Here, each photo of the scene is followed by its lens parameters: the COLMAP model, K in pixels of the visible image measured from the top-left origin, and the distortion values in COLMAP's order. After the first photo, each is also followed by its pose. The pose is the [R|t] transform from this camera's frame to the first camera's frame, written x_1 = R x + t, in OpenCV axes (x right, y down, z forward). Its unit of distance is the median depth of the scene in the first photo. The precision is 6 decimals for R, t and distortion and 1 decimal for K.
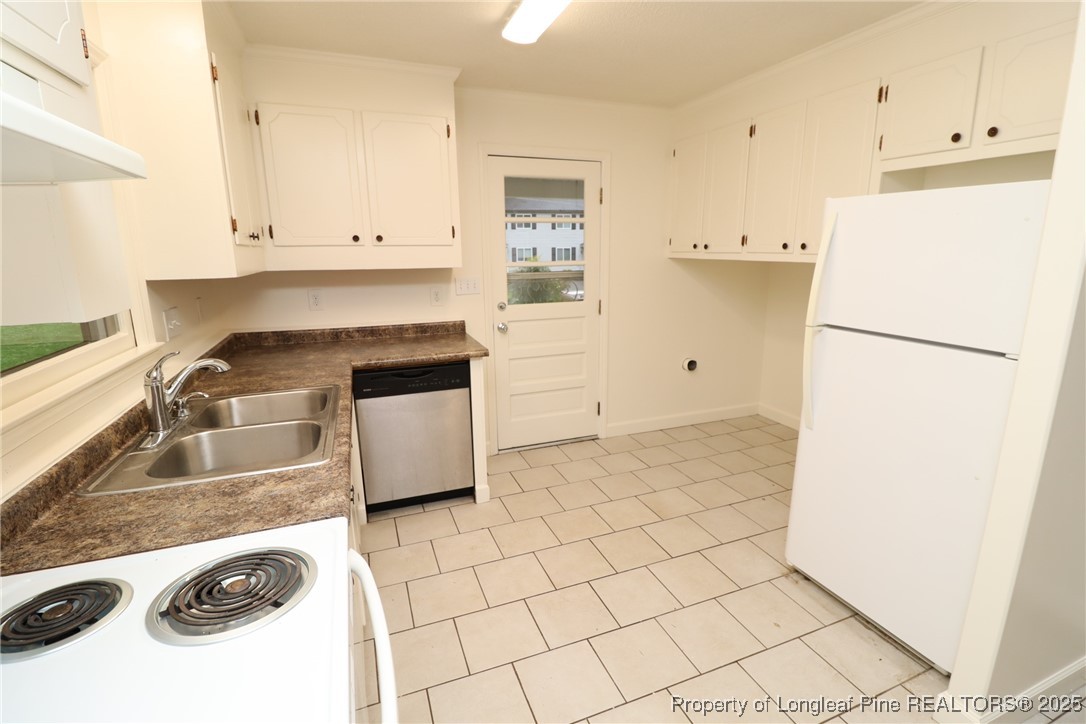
lens RADIAL K [[503.0, 0, 555.1], [0, 503.0, 358.5], [0, 0, 1]] dist [0.004492, -0.014519]
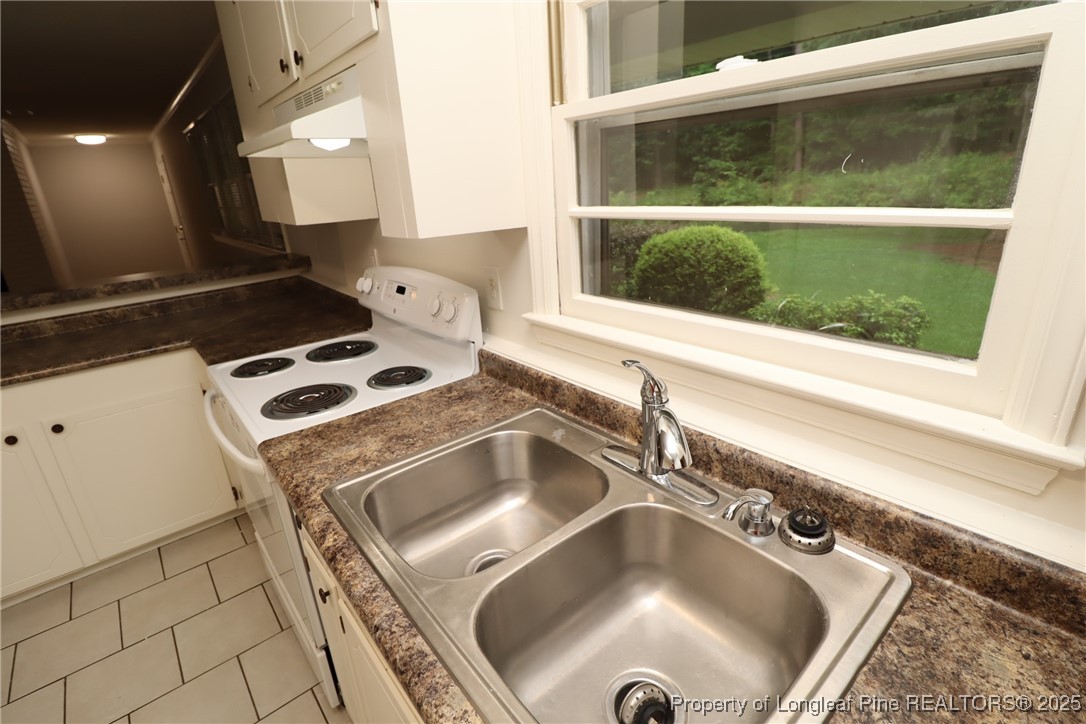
lens RADIAL K [[503.0, 0, 555.1], [0, 503.0, 358.5], [0, 0, 1]] dist [0.004492, -0.014519]
pose [[-0.941621, 0.157299, -0.297668, -0.699078], [-0.020641, 0.855508, 0.517378, -0.409842], [0.336041, 0.493319, -0.802318, 1.926750]]
